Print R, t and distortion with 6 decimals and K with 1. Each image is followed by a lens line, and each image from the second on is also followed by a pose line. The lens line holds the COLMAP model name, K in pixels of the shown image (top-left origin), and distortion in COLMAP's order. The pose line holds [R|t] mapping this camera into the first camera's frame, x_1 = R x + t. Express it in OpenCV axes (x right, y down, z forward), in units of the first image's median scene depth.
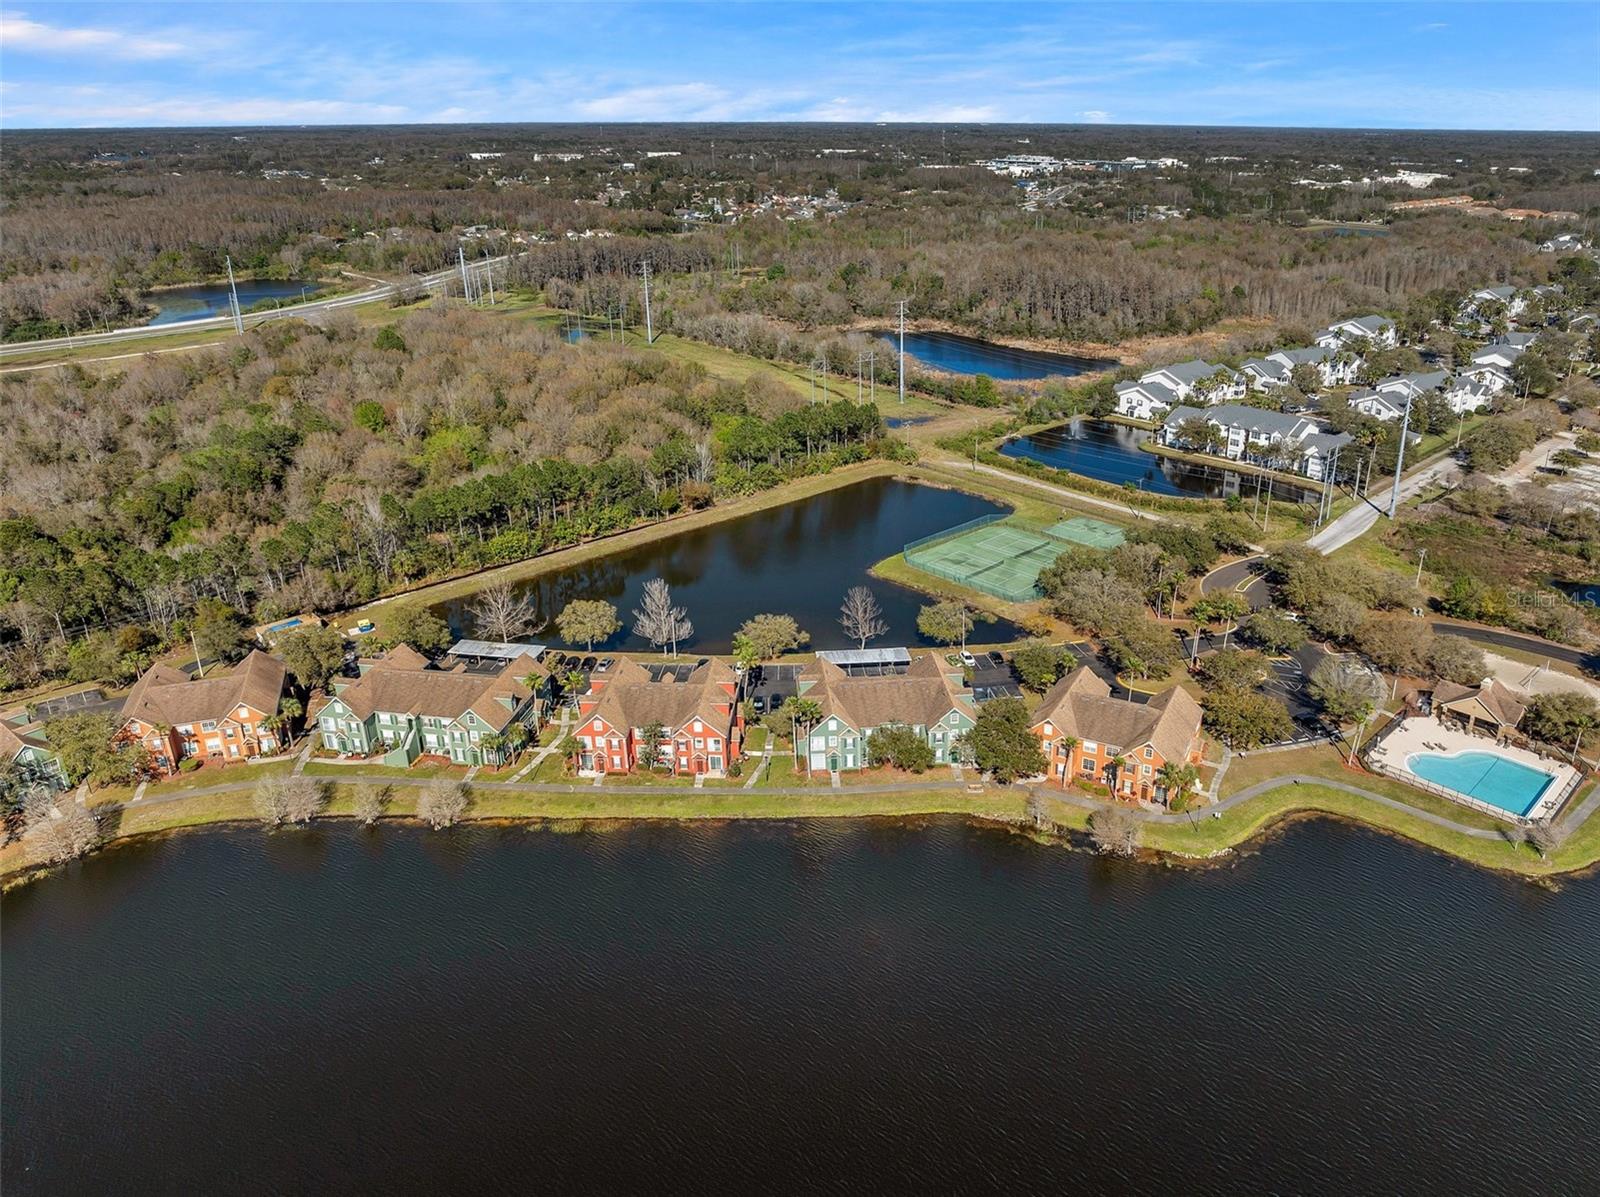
lens RADIAL K [[1160.7, 0, 840.5], [0, 1160.7, 513.8], [0, 0, 1]] dist [-0.035253, -0.000326]
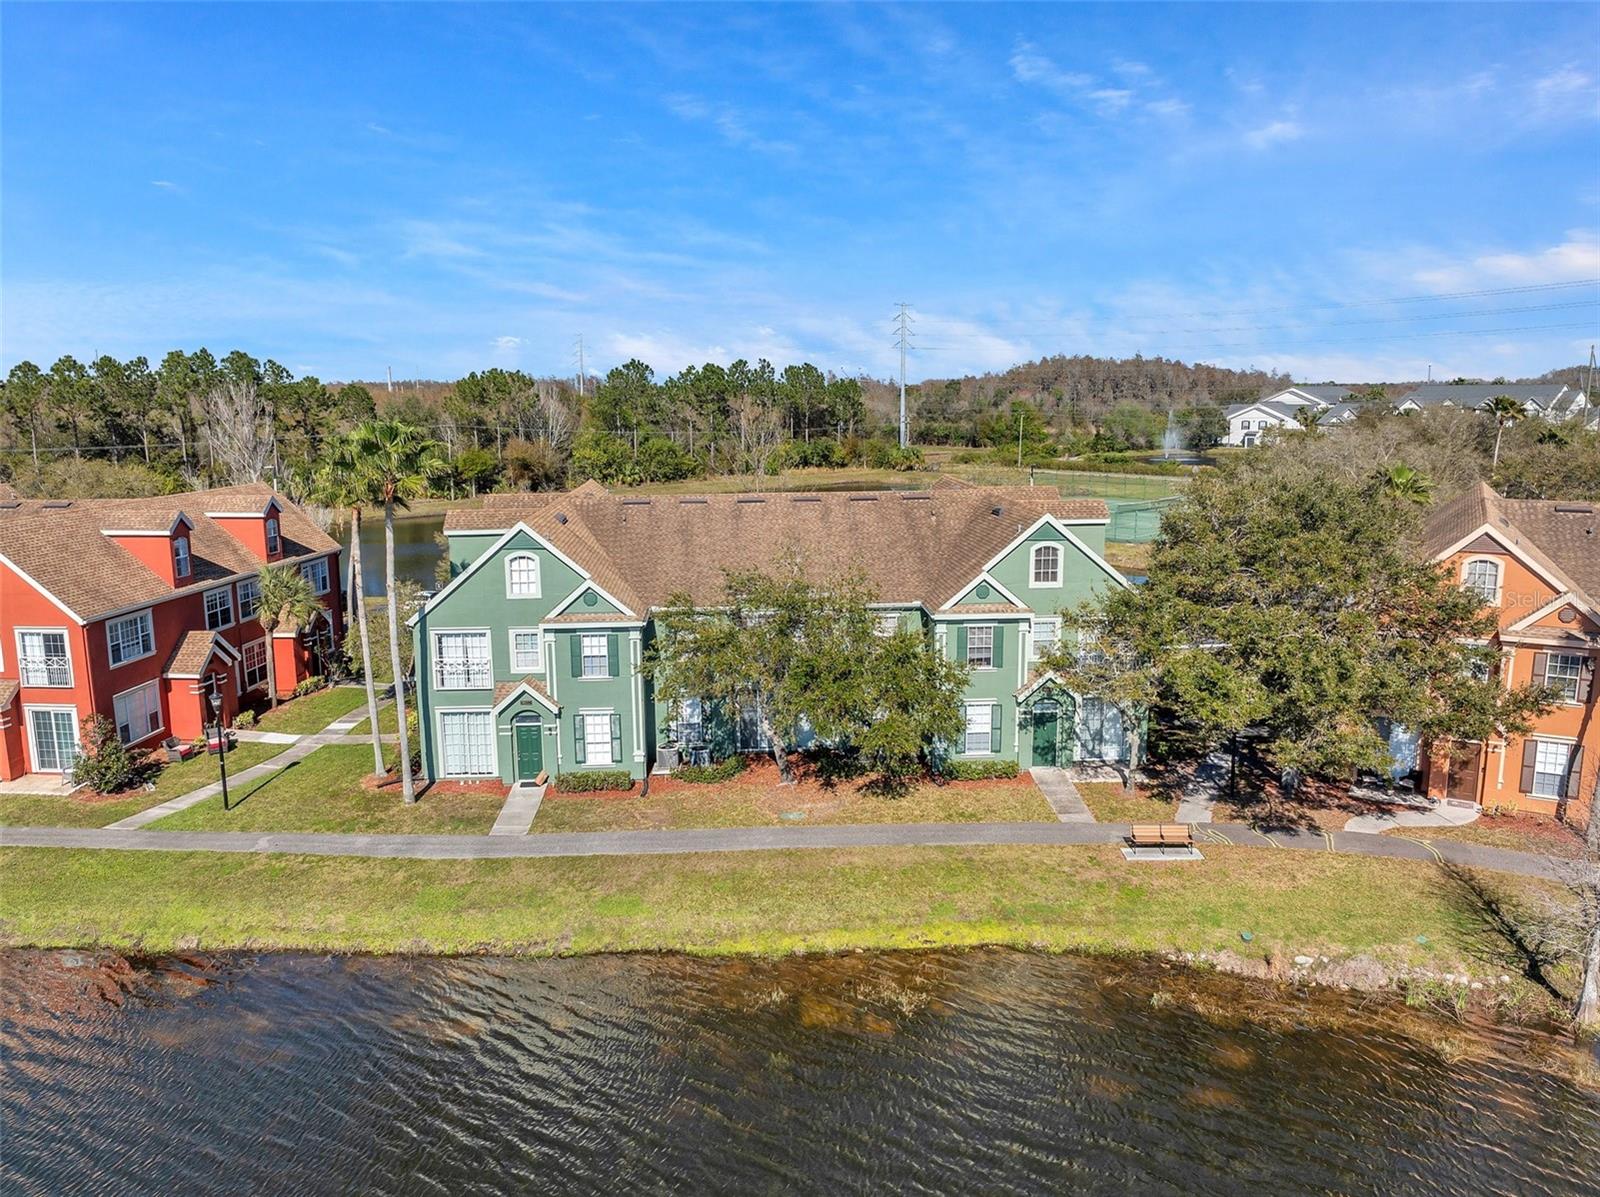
lens RADIAL K [[1138.7, 0, 785.6], [0, 1138.7, 590.6], [0, 0, 1]] dist [-0.036162, 0.000840]
pose [[0.997862, -0.001445, -0.065336, 0.047417], [-0.009050, 0.987067, -0.160055, 0.170015], [0.064722, 0.160304, 0.984943, 0.595142]]
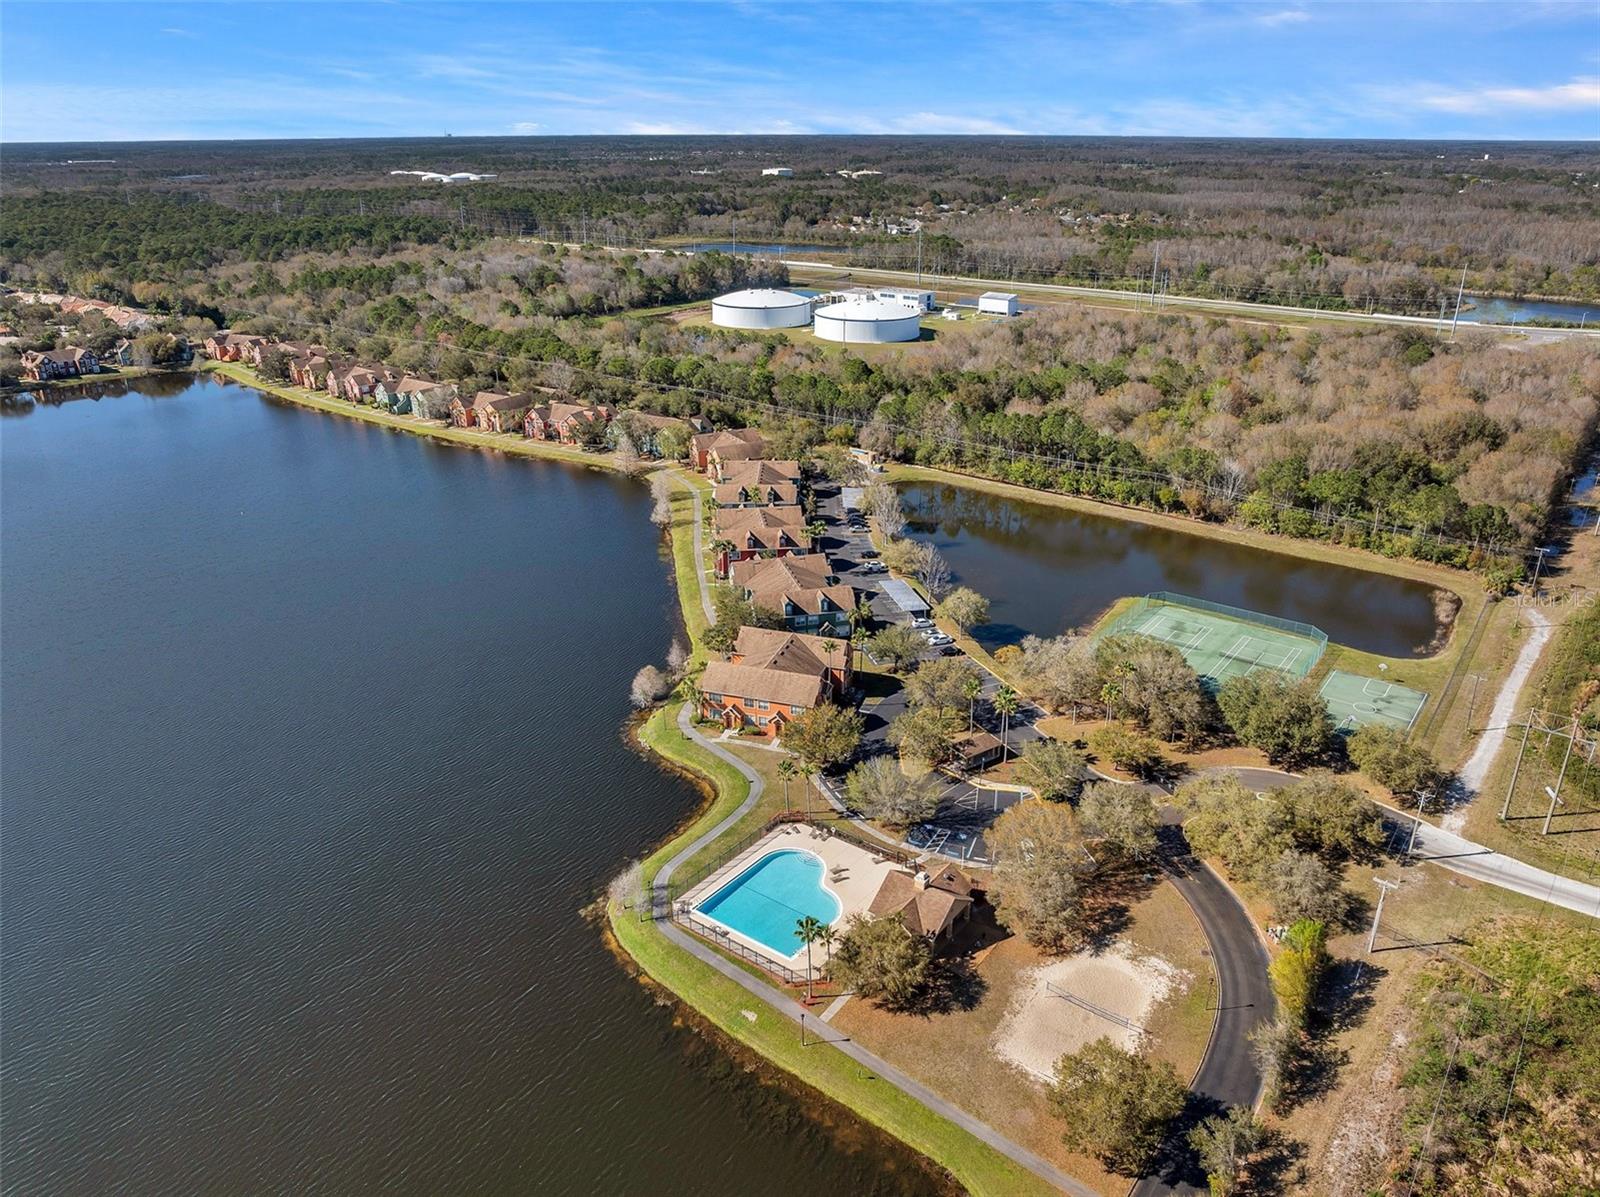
lens RADIAL K [[1131.4, 0, 824.3], [0, 1131.4, 593.3], [0, 0, 1]] dist [-0.038942, 0.004319]
pose [[0.163472, 0.375543, -0.912274, 0.951178], [-0.320279, 0.894829, 0.310970, -0.187824], [0.933112, 0.241347, 0.266558, 0.573200]]
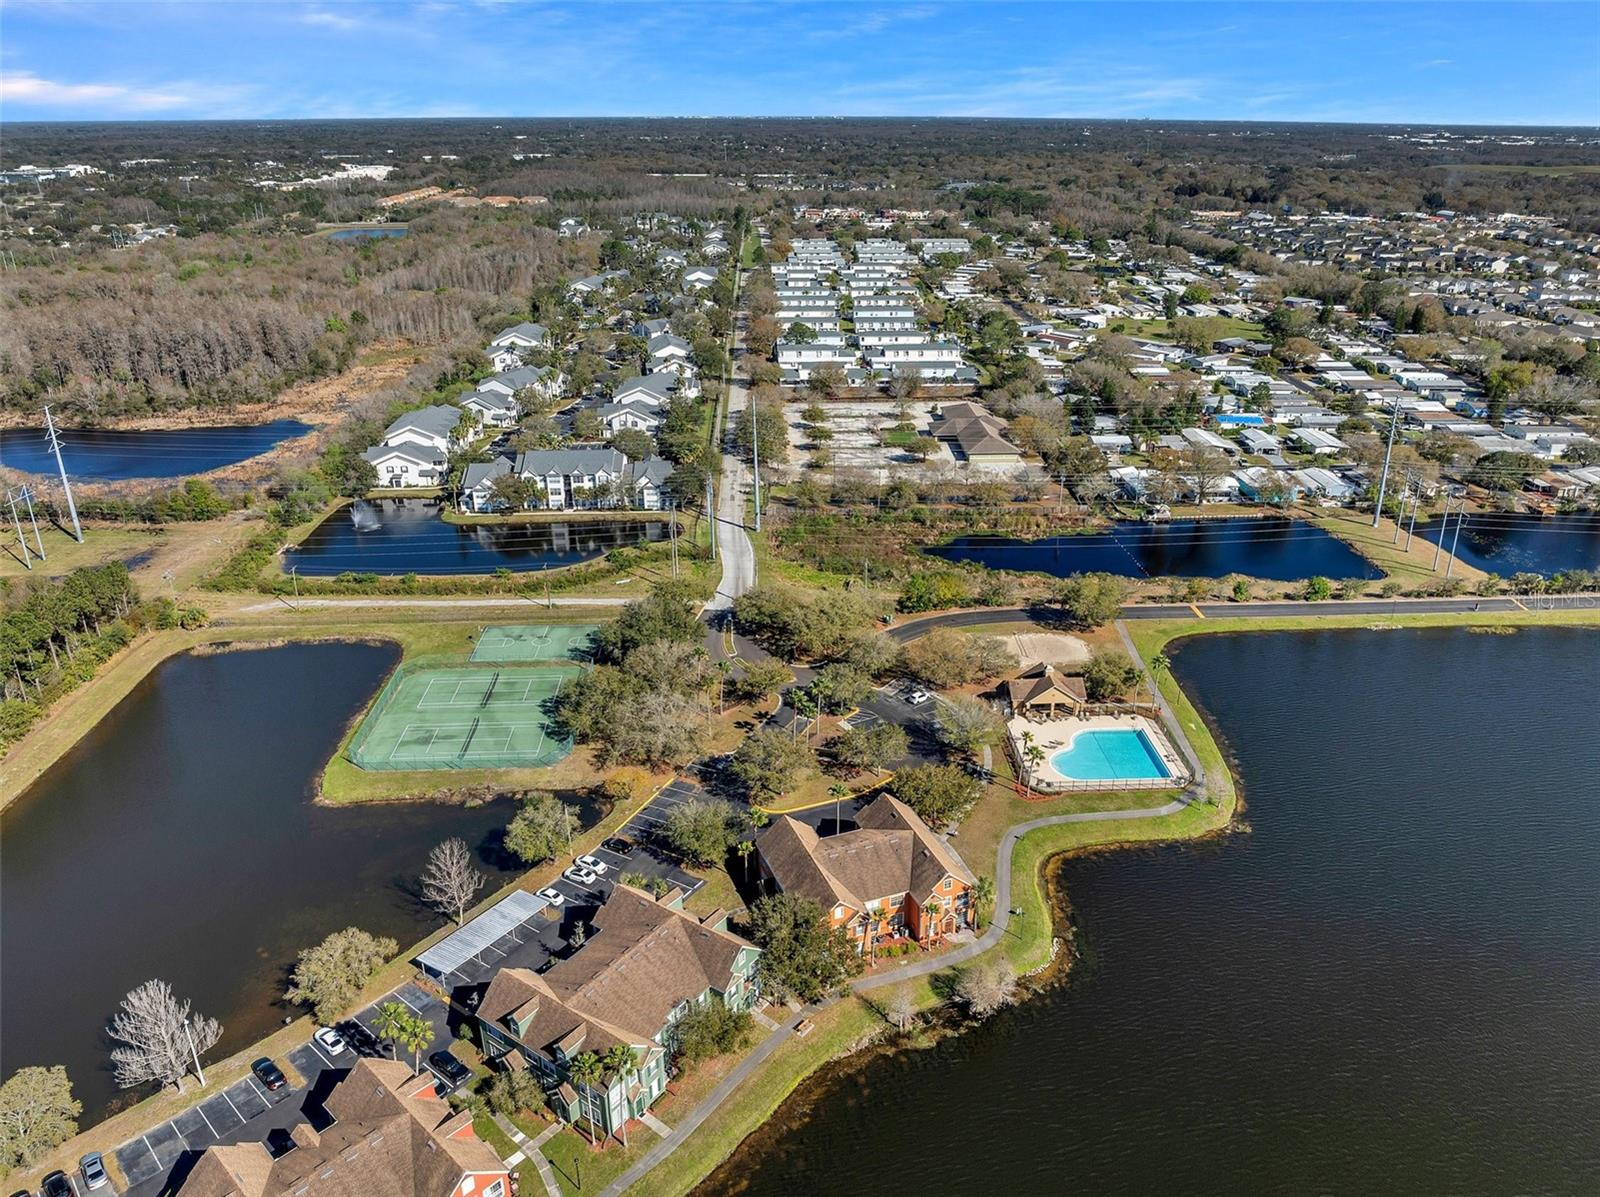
lens RADIAL K [[1146.8, 0, 825.9], [0, 1146.8, 565.7], [0, 0, 1]] dist [-0.006586, -0.071629]
pose [[0.653046, -0.279734, 0.703761, -0.250504], [0.244291, 0.957416, 0.153871, -0.134319], [-0.716835, 0.071437, 0.693573, 0.323743]]
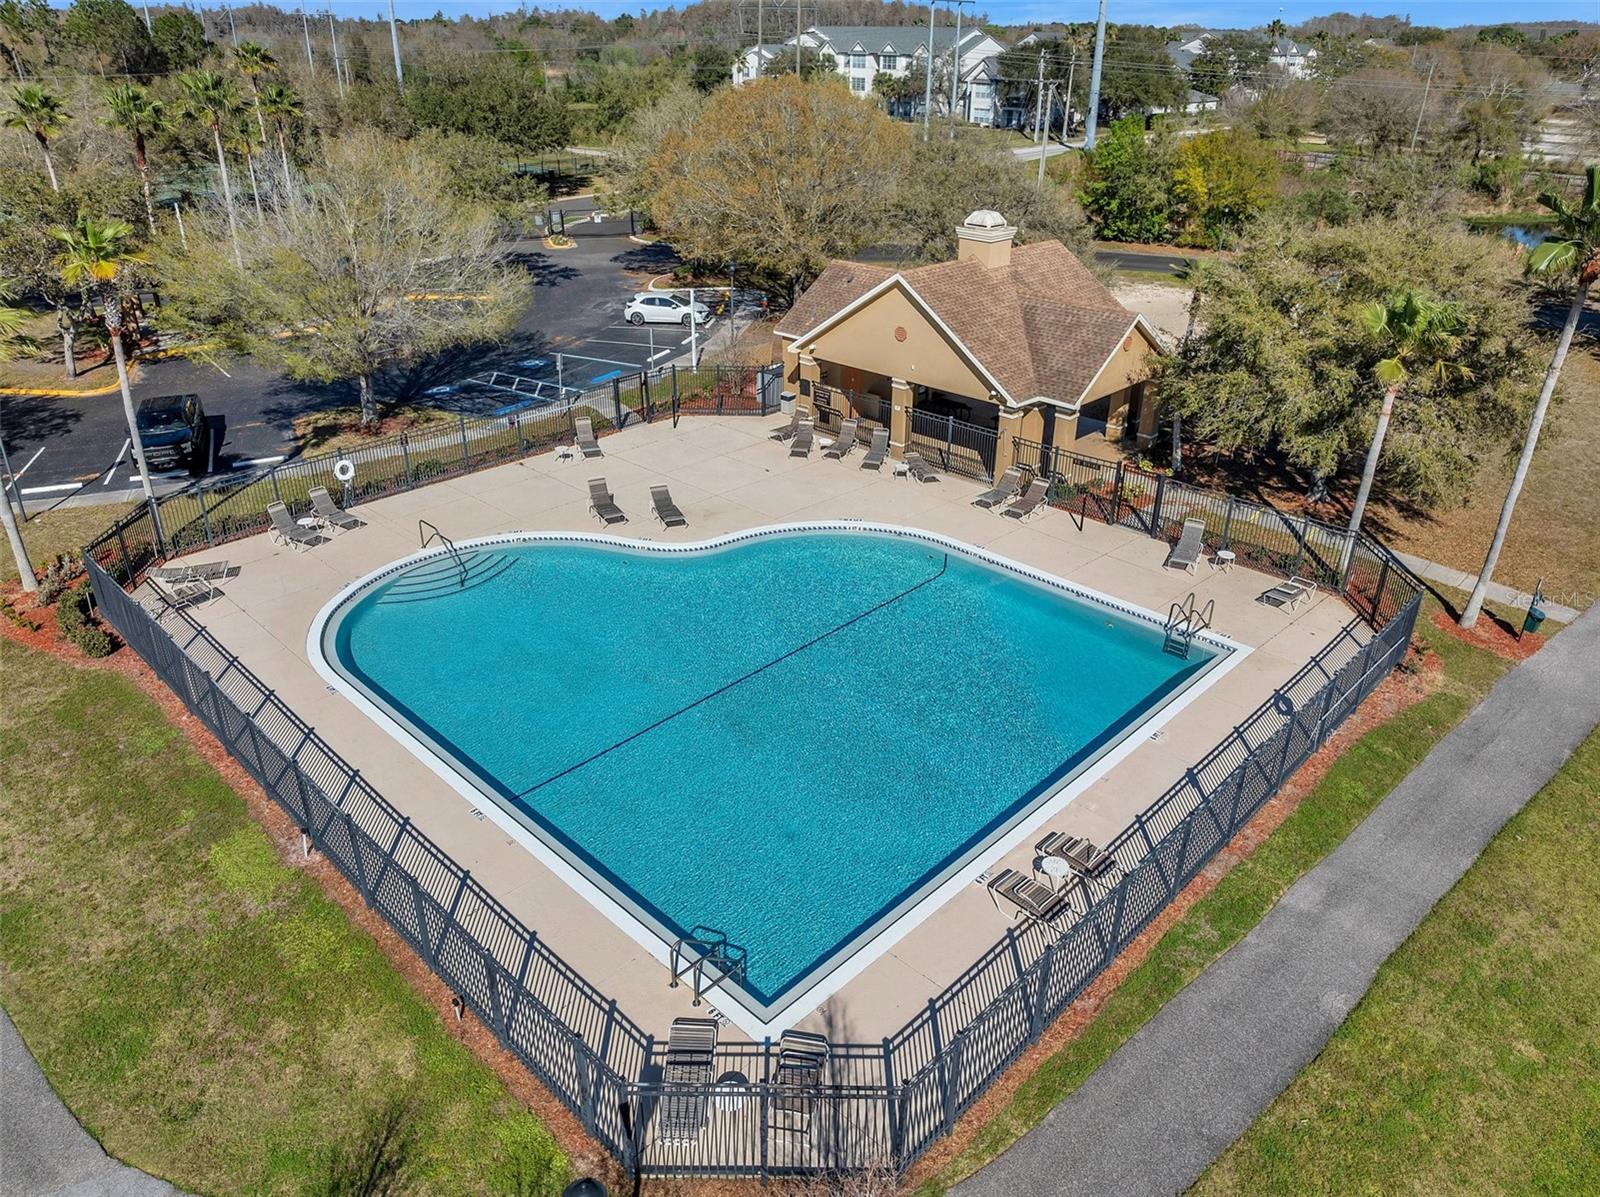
lens RADIAL K [[1120.5, 0, 797.9], [0, 1120.5, 599.5], [0, 0, 1]] dist [-0.037697, 0.006275]
pose [[0.999652, -0.009357, 0.024645, 0.430508], [0.005808, 0.990092, 0.140302, 0.152915], [-0.025713, -0.140110, 0.989802, 0.647620]]
